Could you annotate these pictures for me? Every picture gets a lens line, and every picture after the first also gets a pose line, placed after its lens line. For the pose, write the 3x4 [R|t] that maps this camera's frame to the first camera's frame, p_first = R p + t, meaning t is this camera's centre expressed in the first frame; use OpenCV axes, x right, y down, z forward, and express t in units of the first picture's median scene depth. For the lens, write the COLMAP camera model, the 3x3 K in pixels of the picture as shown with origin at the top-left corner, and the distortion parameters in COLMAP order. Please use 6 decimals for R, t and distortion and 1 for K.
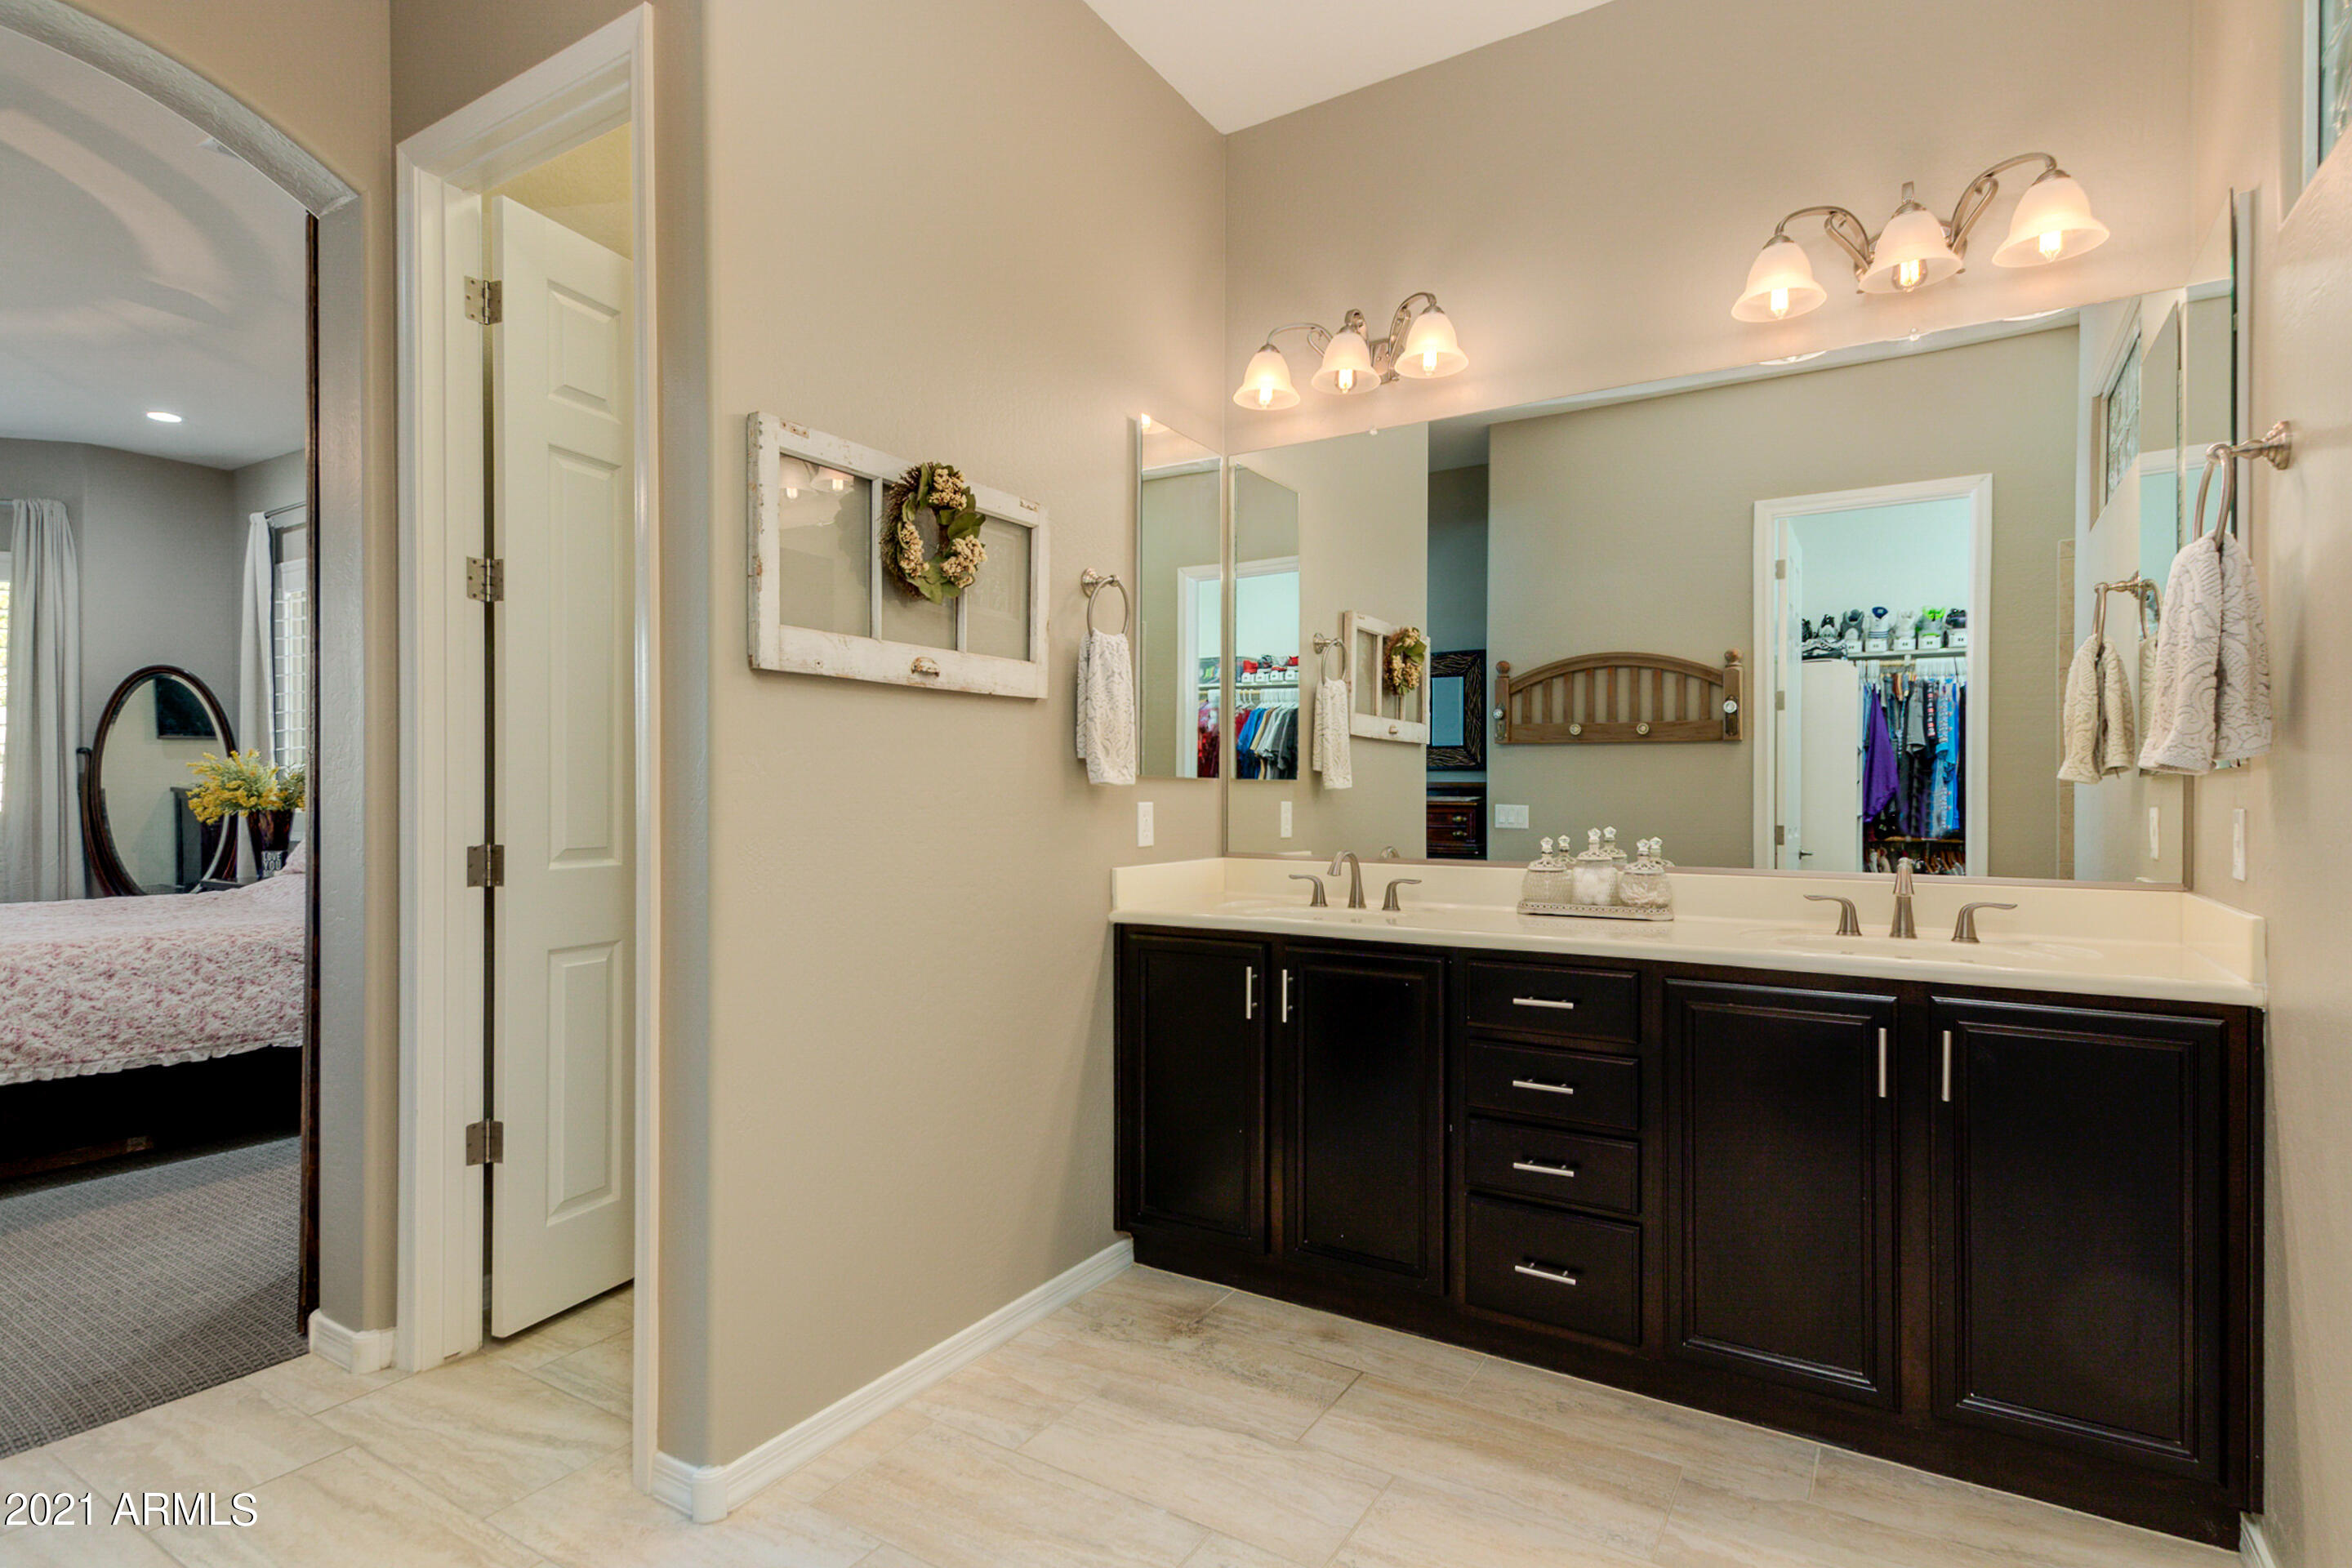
lens RADIAL K [[1122.5, 0, 1176.0], [0, 1122.5, 784.0], [0, 0, 1]] dist [0.001334, -0.000666]
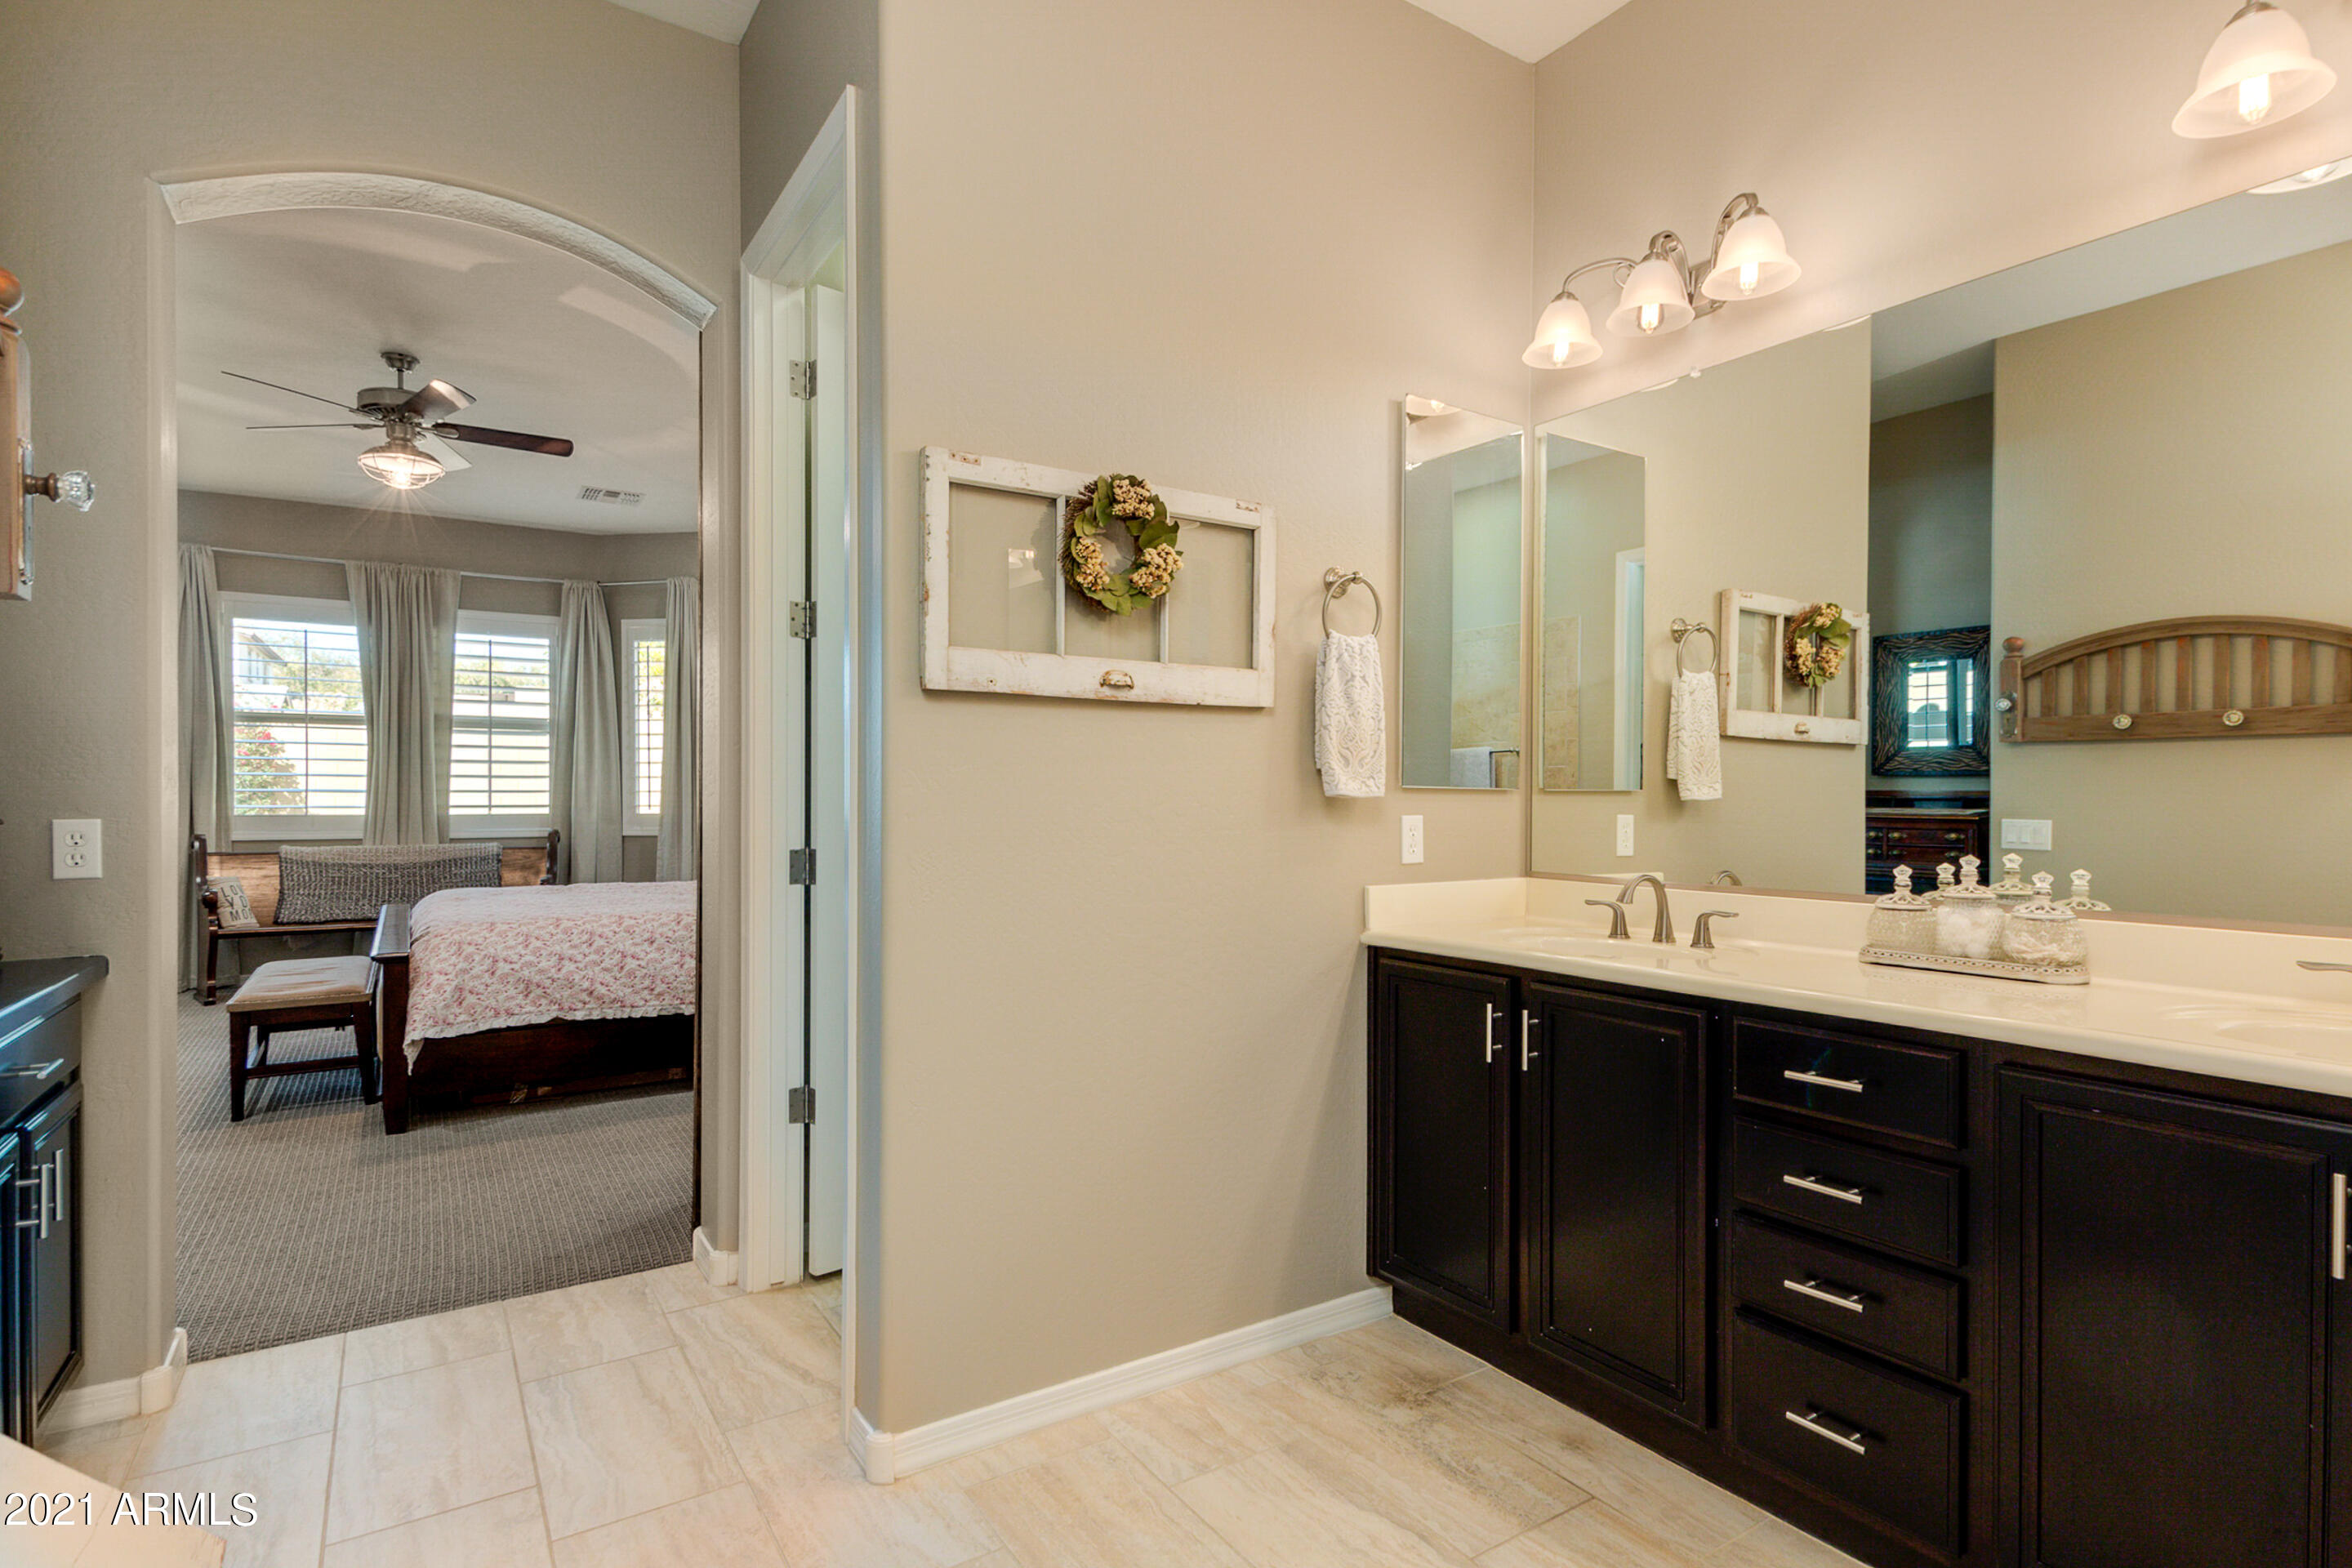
lens RADIAL K [[1124.7, 0, 1195.0], [0, 1124.7, 793.4], [0, 0, 1]] dist [0.002979, -0.000104]
pose [[0.912888, 0.000074, -0.408209, 0.217550], [0.001107, 0.999996, 0.002657, -0.005097], [0.408208, -0.002877, 0.912885, 0.100351]]
